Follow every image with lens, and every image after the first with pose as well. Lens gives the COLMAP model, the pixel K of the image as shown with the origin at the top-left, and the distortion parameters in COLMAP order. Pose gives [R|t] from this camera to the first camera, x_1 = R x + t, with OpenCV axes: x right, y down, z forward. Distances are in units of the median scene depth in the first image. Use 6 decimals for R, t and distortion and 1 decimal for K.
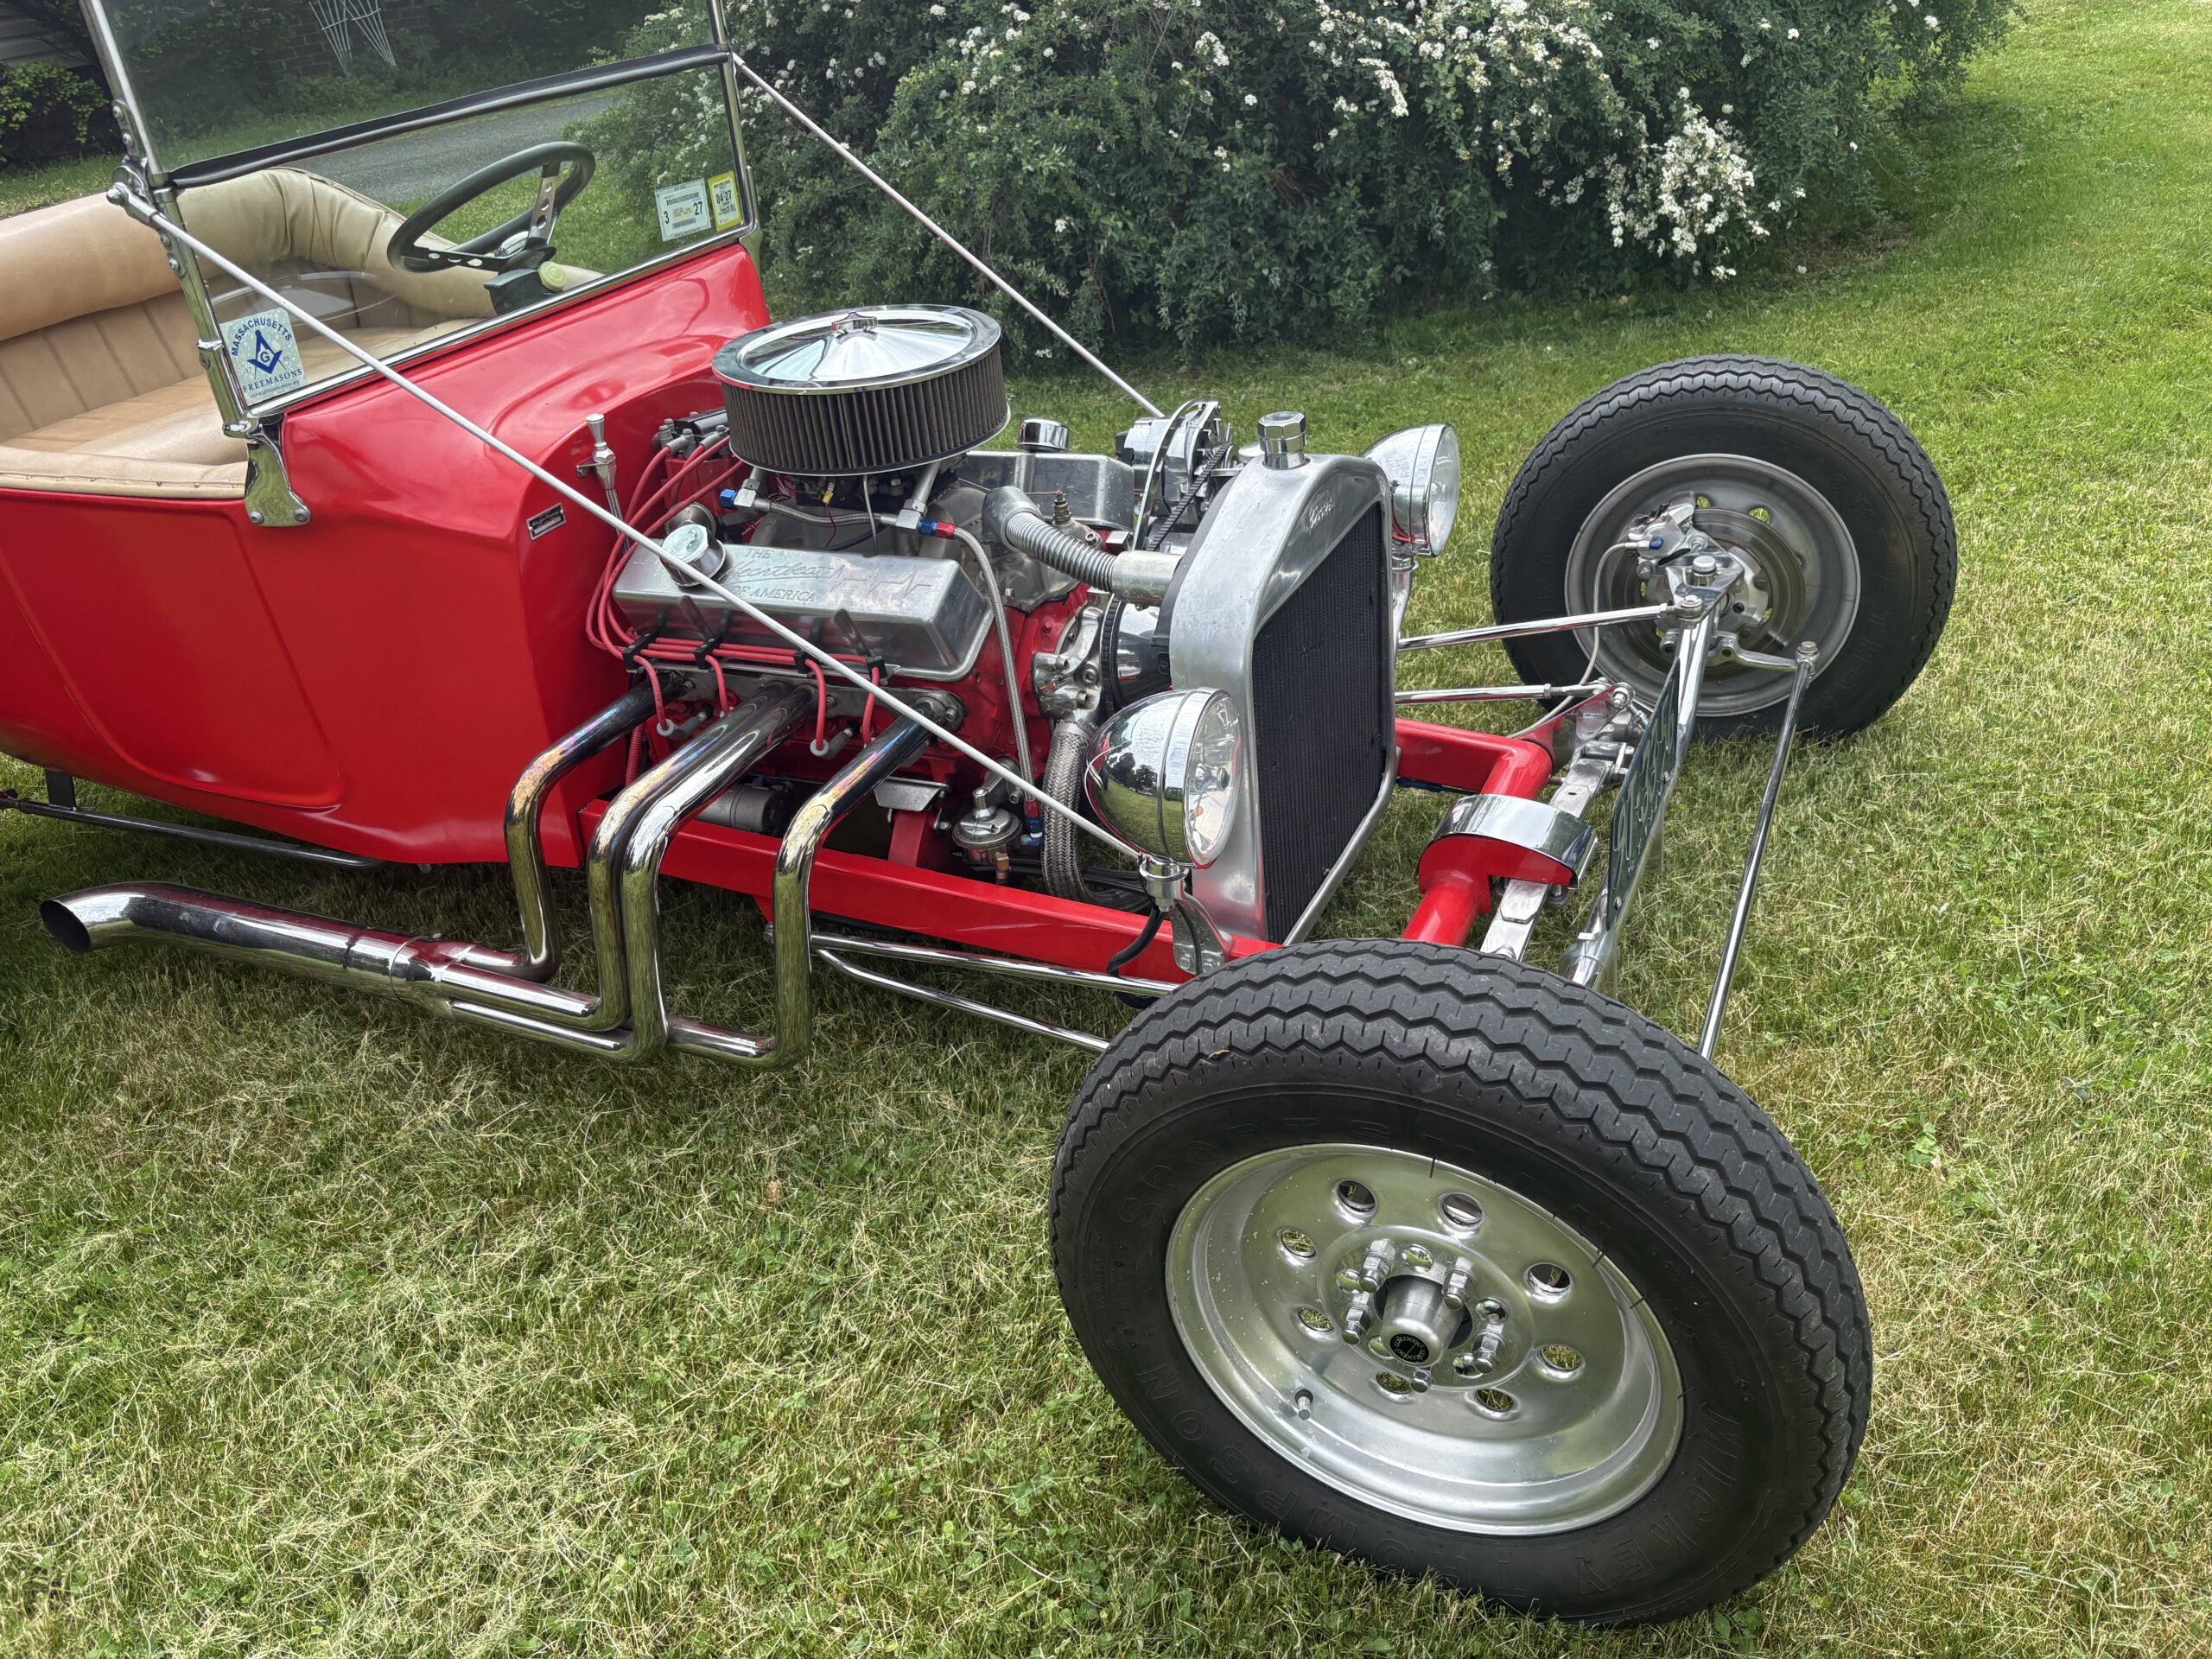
lens RADIAL K [[1676.3, 0, 1106.0], [0, 1676.3, 829.5], [0, 0, 1]] dist [-0.017837, 0.009013]
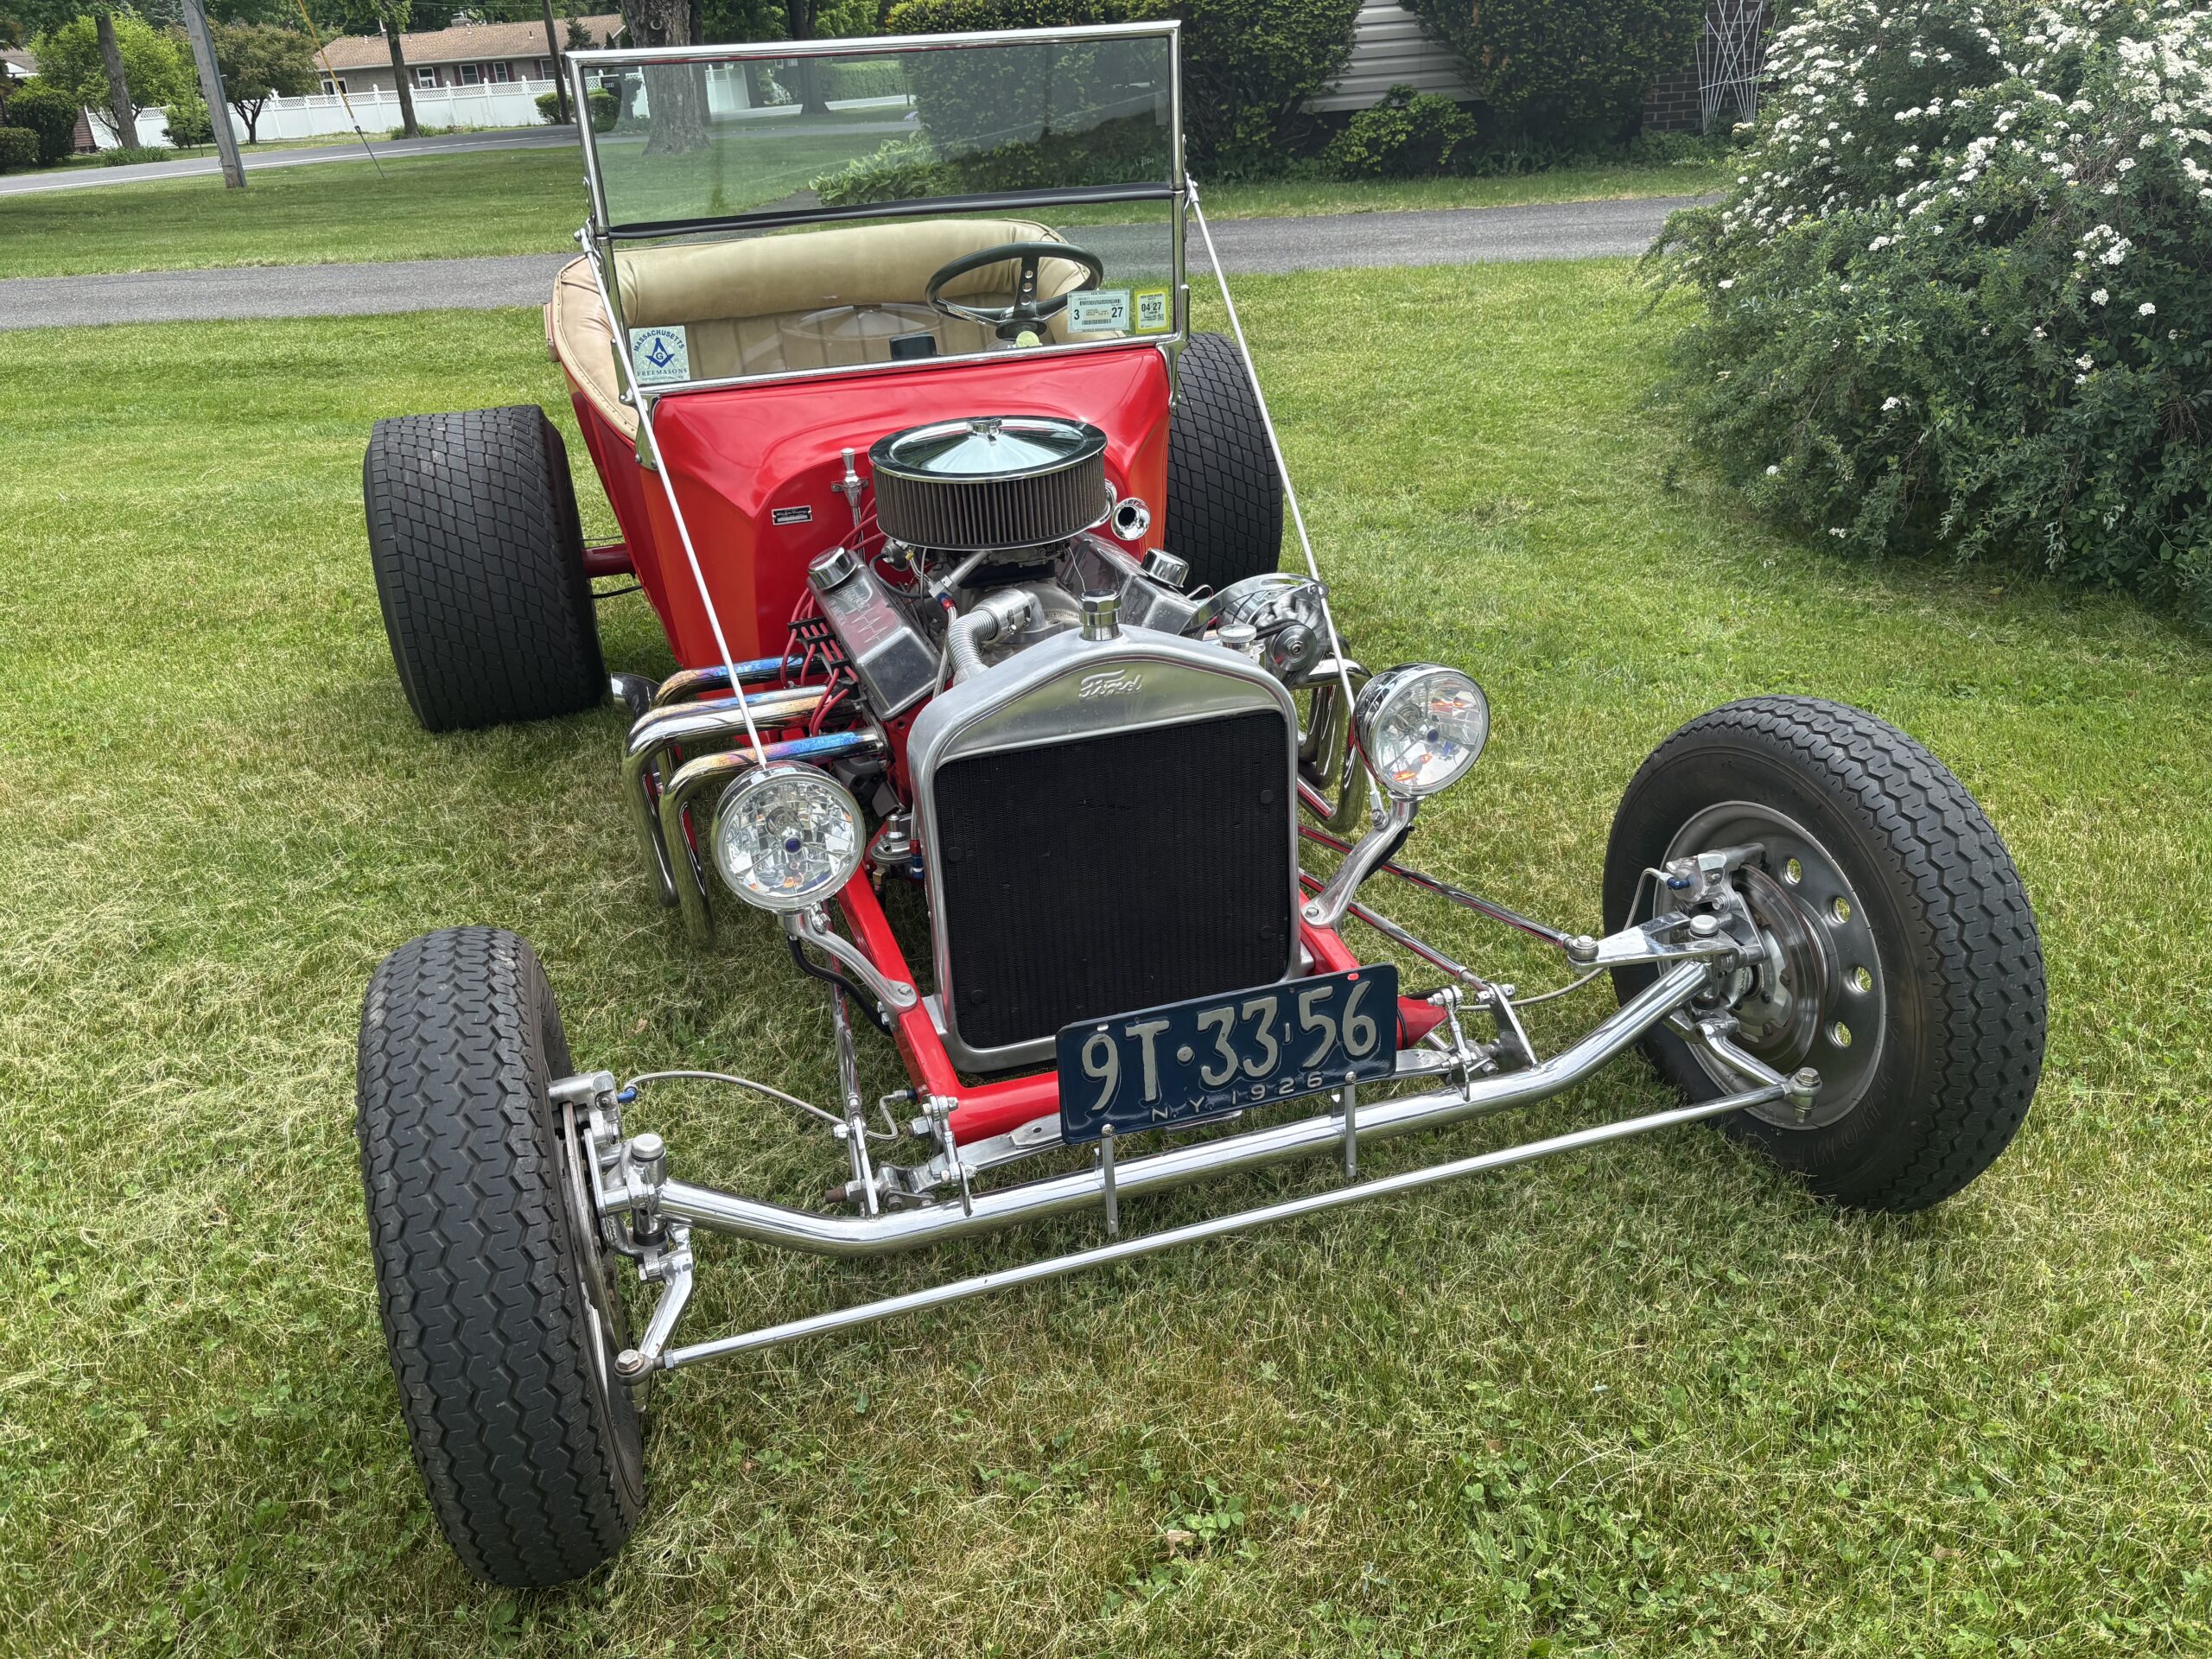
lens RADIAL K [[1676.3, 0, 1106.0], [0, 1676.3, 829.5], [0, 0, 1]] dist [-0.017837, 0.009013]
pose [[0.677697, 0.373040, -0.633694, 0.641442], [-0.387358, 0.913611, 0.123565, -0.179300], [0.625045, 0.161727, 0.763652, 0.144806]]
